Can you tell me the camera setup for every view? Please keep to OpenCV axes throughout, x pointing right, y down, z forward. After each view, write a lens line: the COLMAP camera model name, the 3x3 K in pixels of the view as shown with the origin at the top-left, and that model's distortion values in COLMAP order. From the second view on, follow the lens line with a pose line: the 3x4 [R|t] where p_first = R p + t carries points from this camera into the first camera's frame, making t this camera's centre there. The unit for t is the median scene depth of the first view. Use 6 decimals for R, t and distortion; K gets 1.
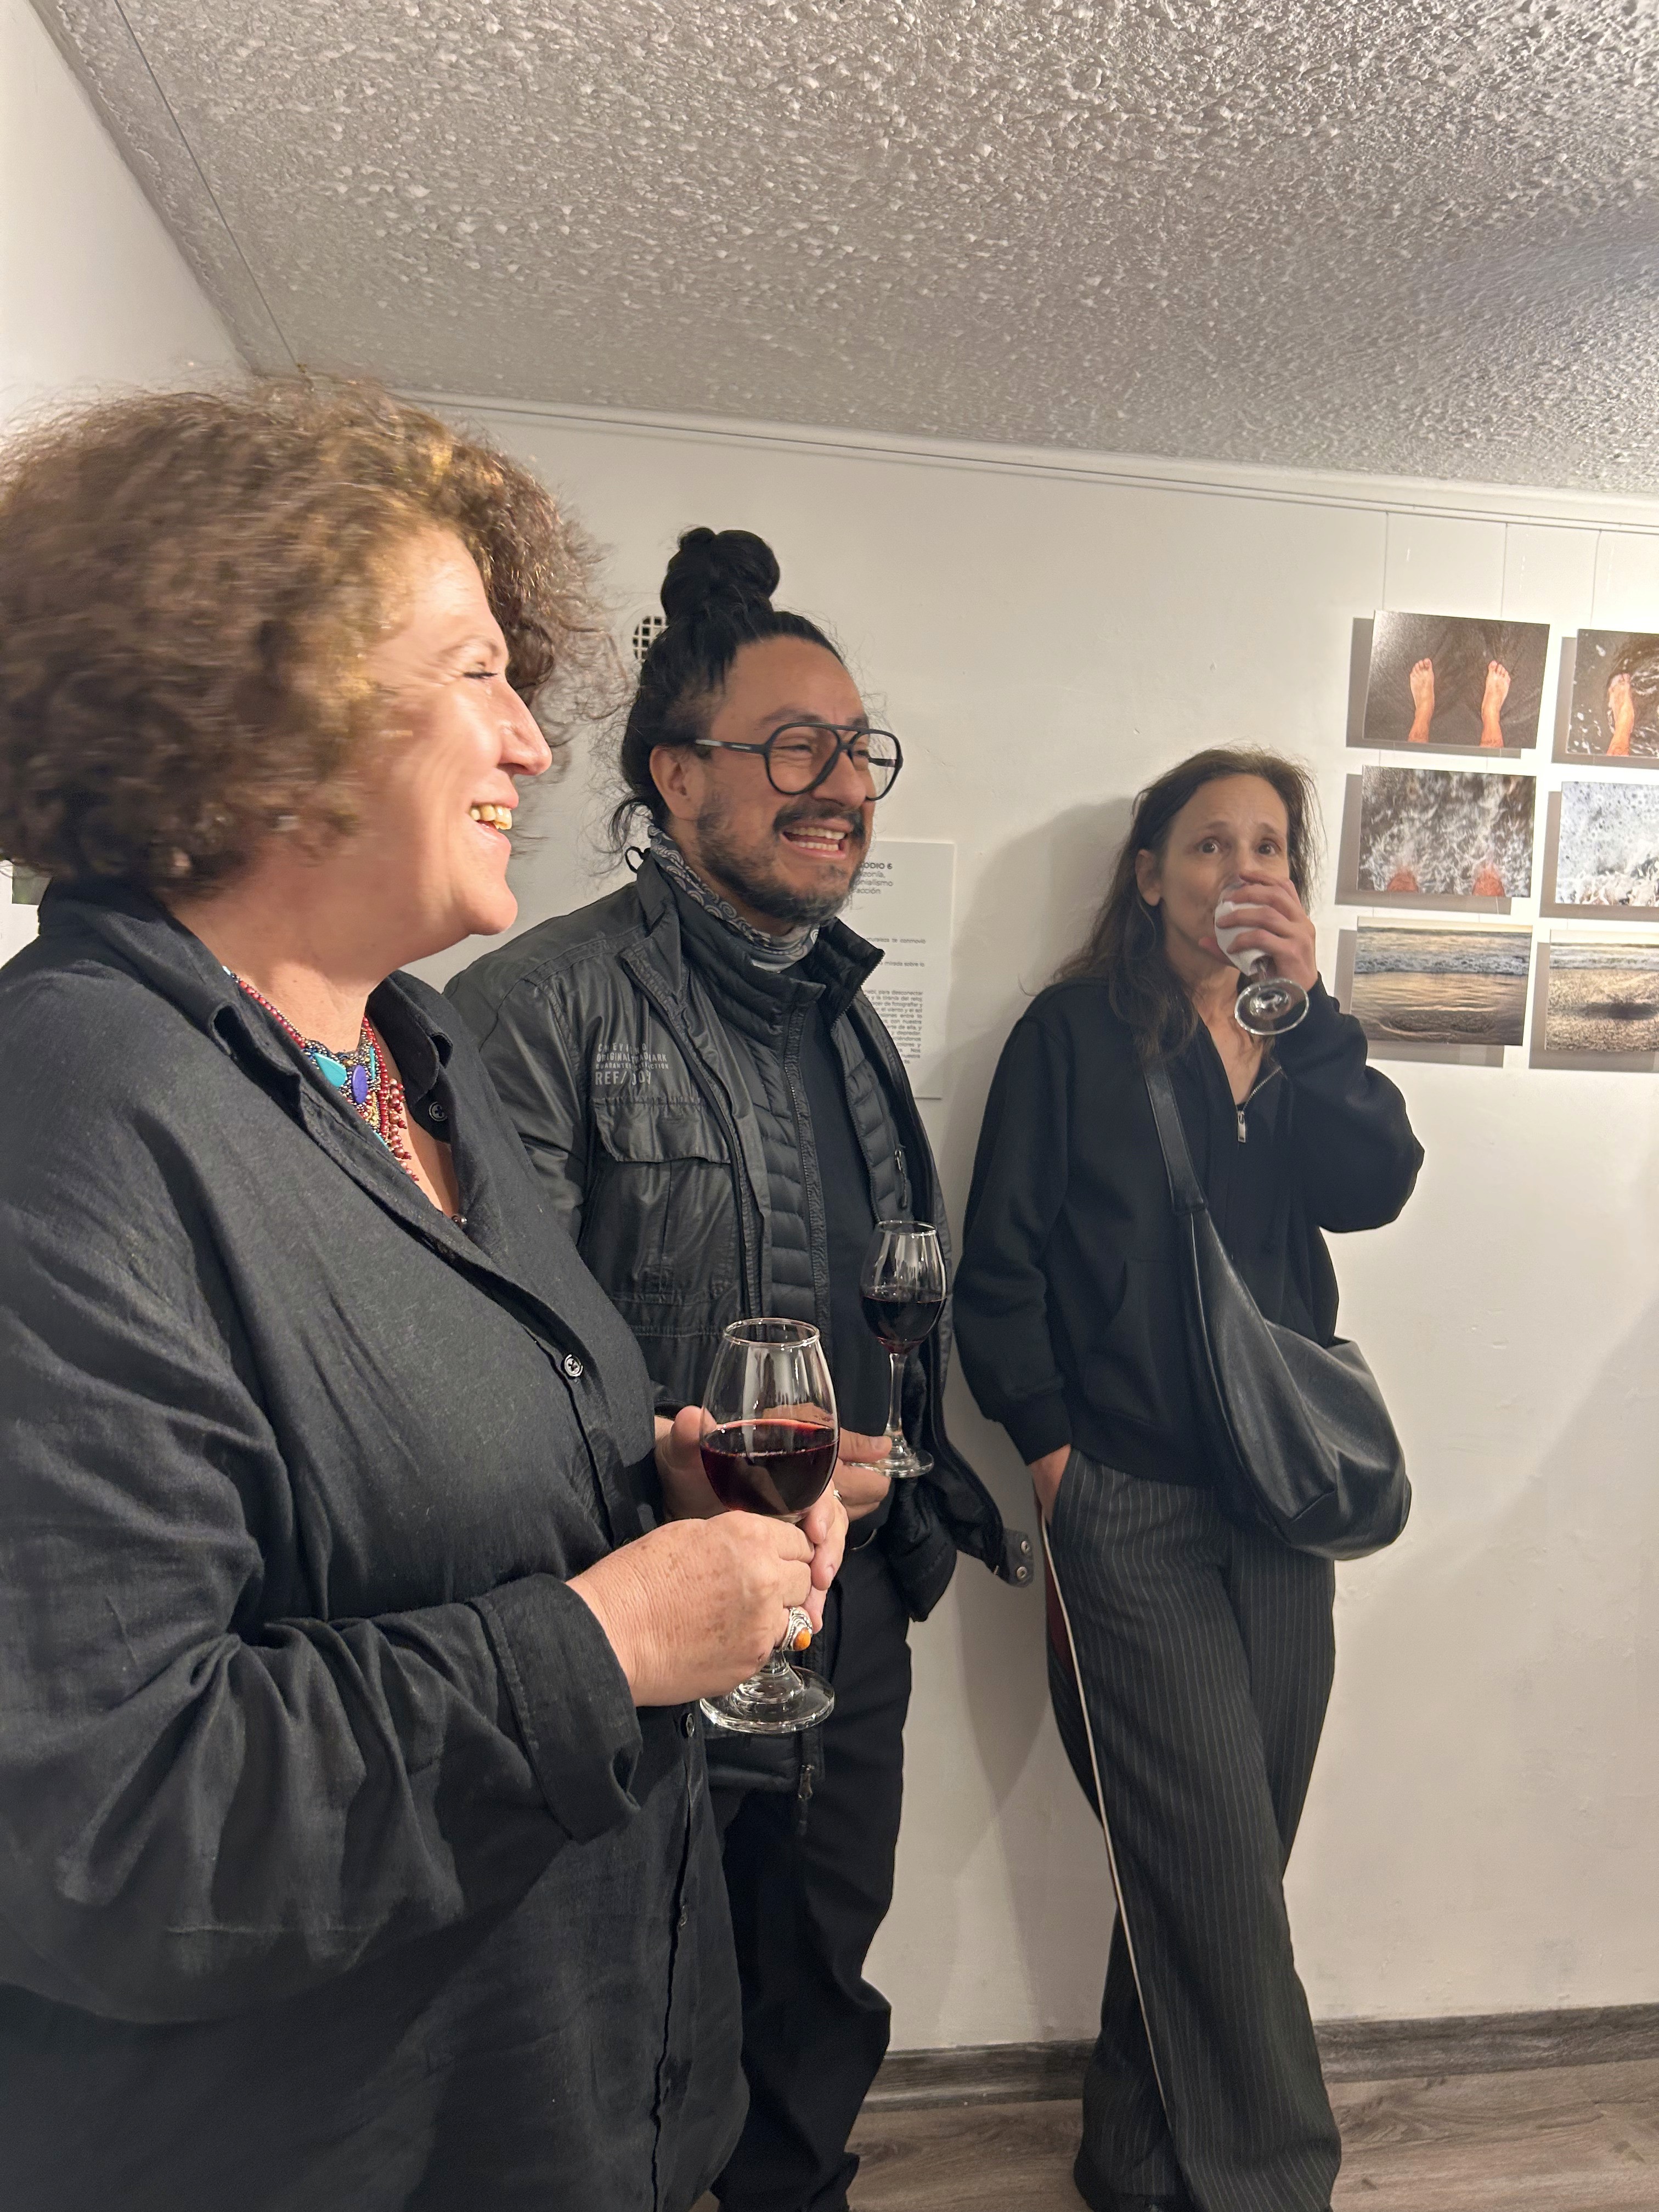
lens RADIAL K [[1701.7, 0, 787.4], [0, 1701.7, 1171.2], [0, 0, 1]] dist [0.043971, -0.027792]
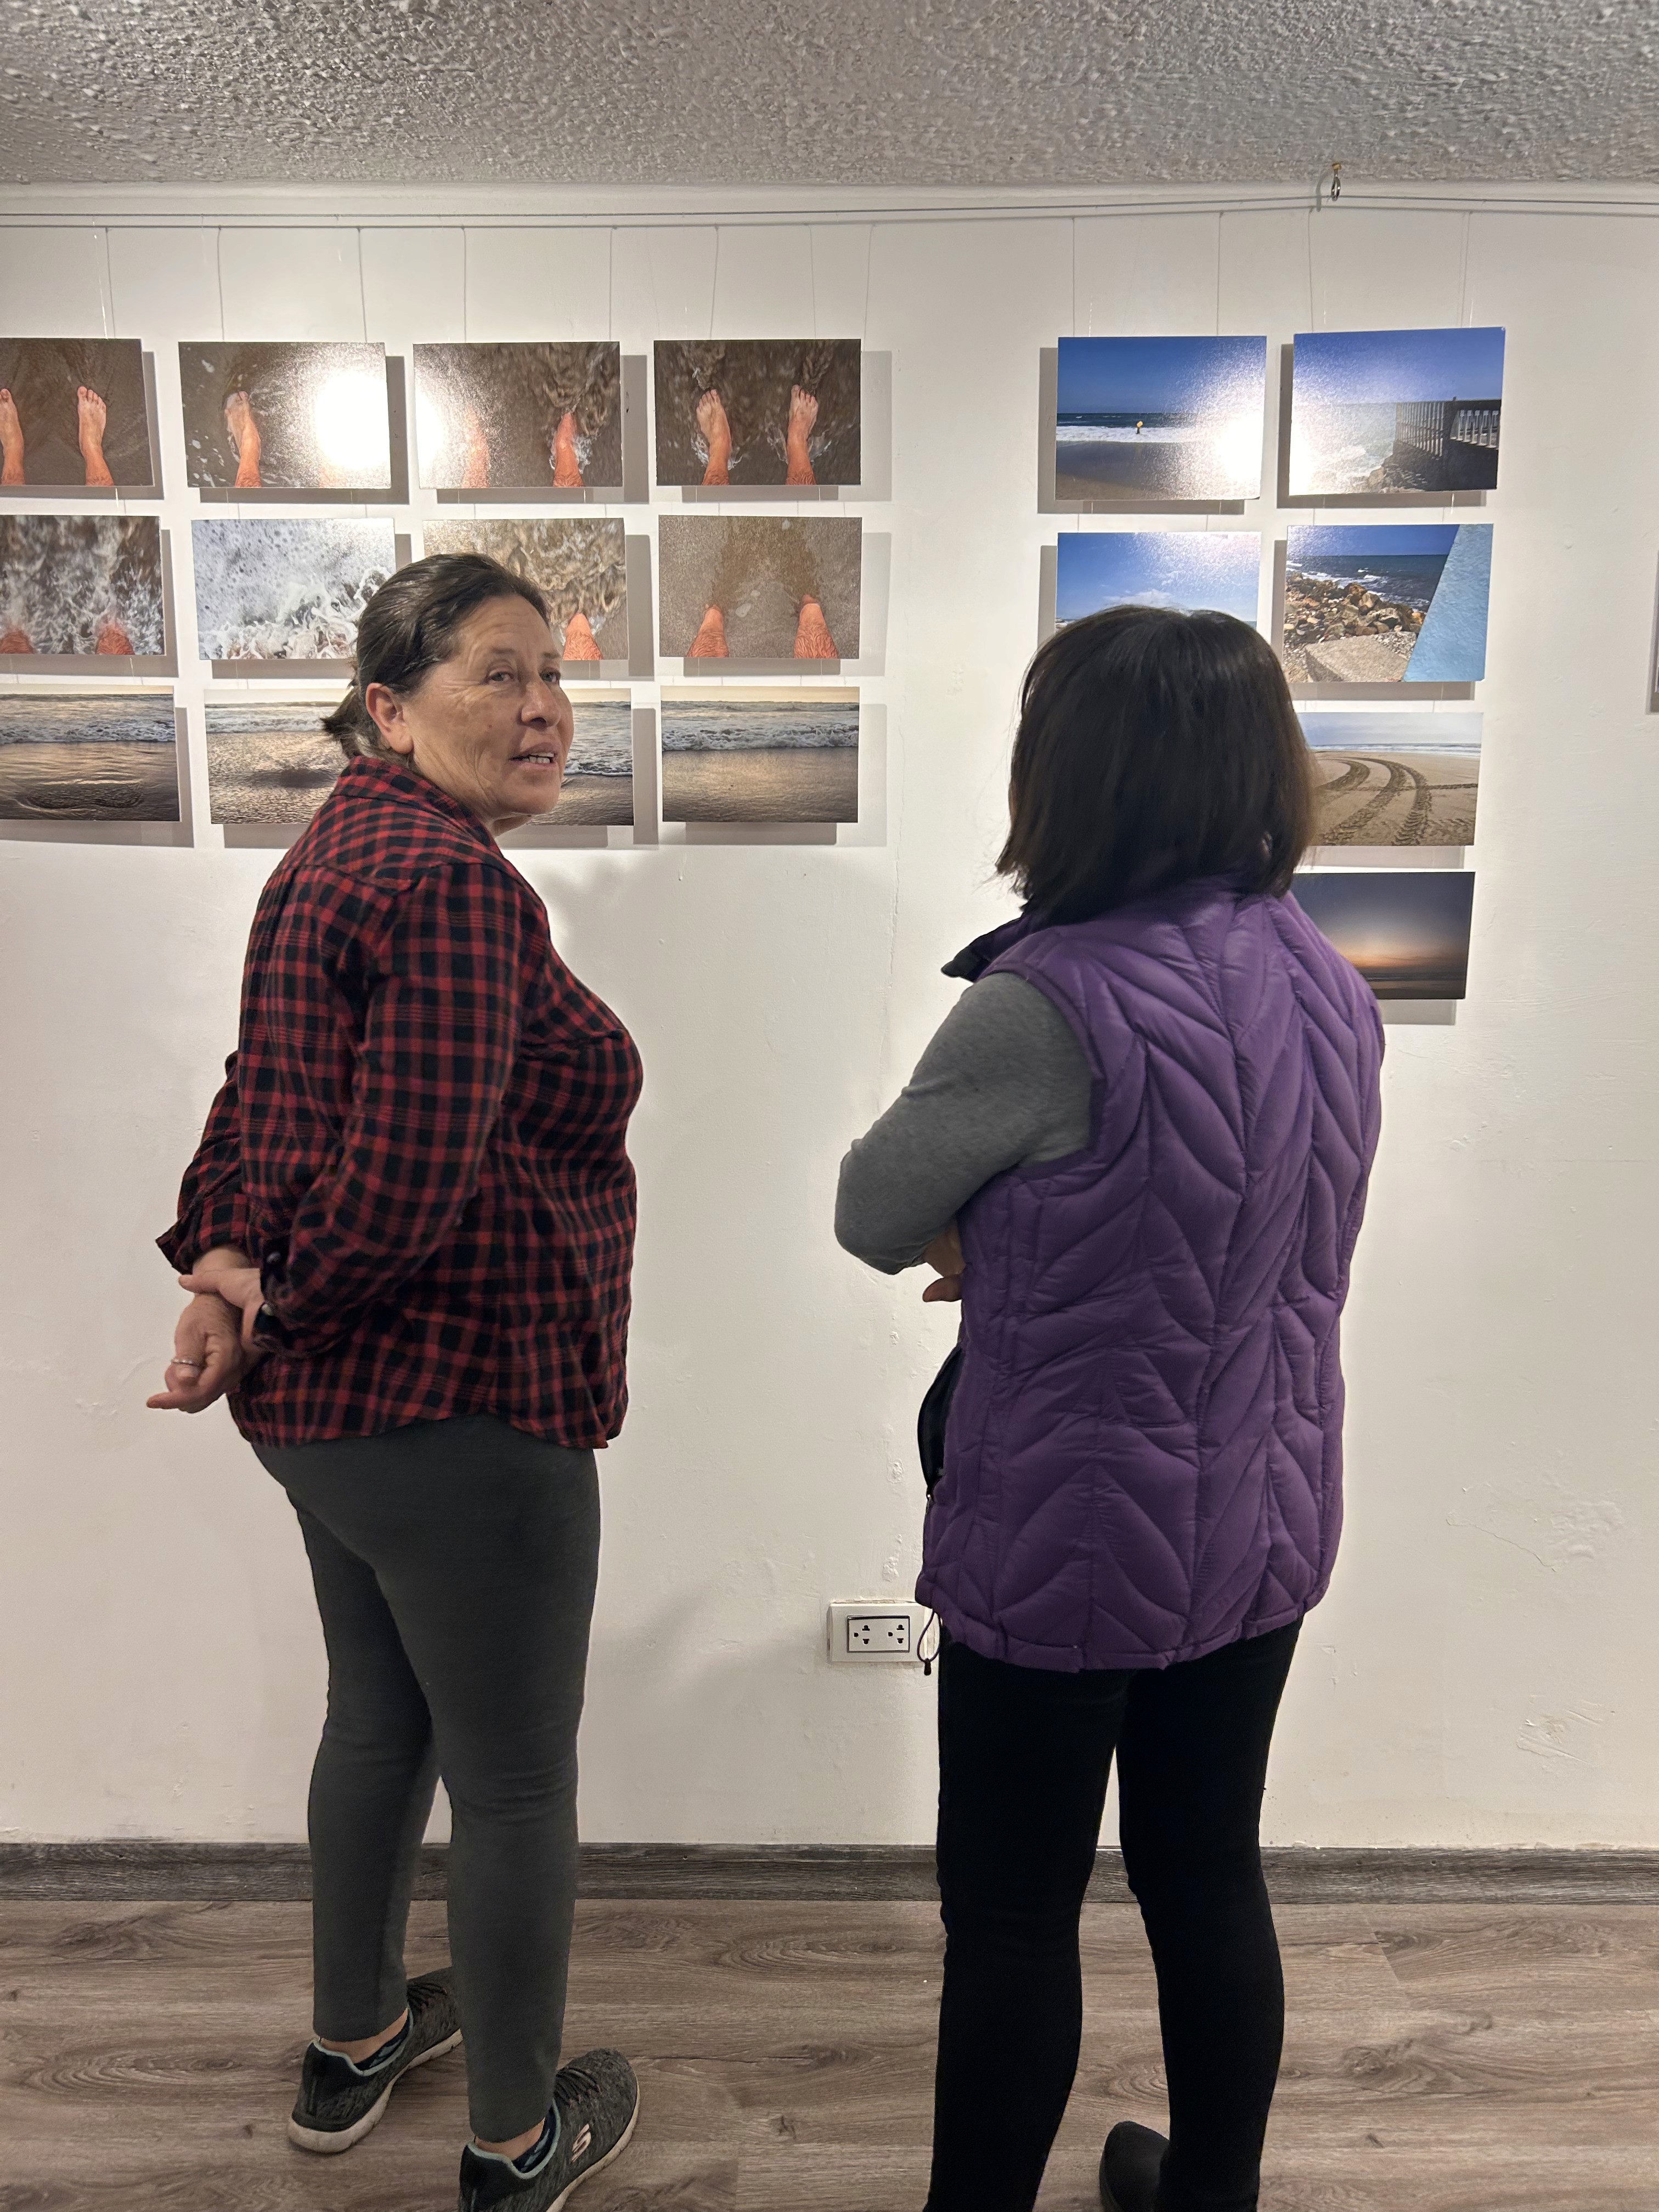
lens RADIAL K [[1701.7, 0, 828.1], [0, 1701.7, 1110.8], [0, 0, 1]] dist [0.043971, -0.027792]
pose [[0.984574, -0.007741, -0.174799, 0.935925], [0.021147, 0.996962, 0.074959, 0.019729], [0.173687, -0.077499, 0.981747, 0.155442]]
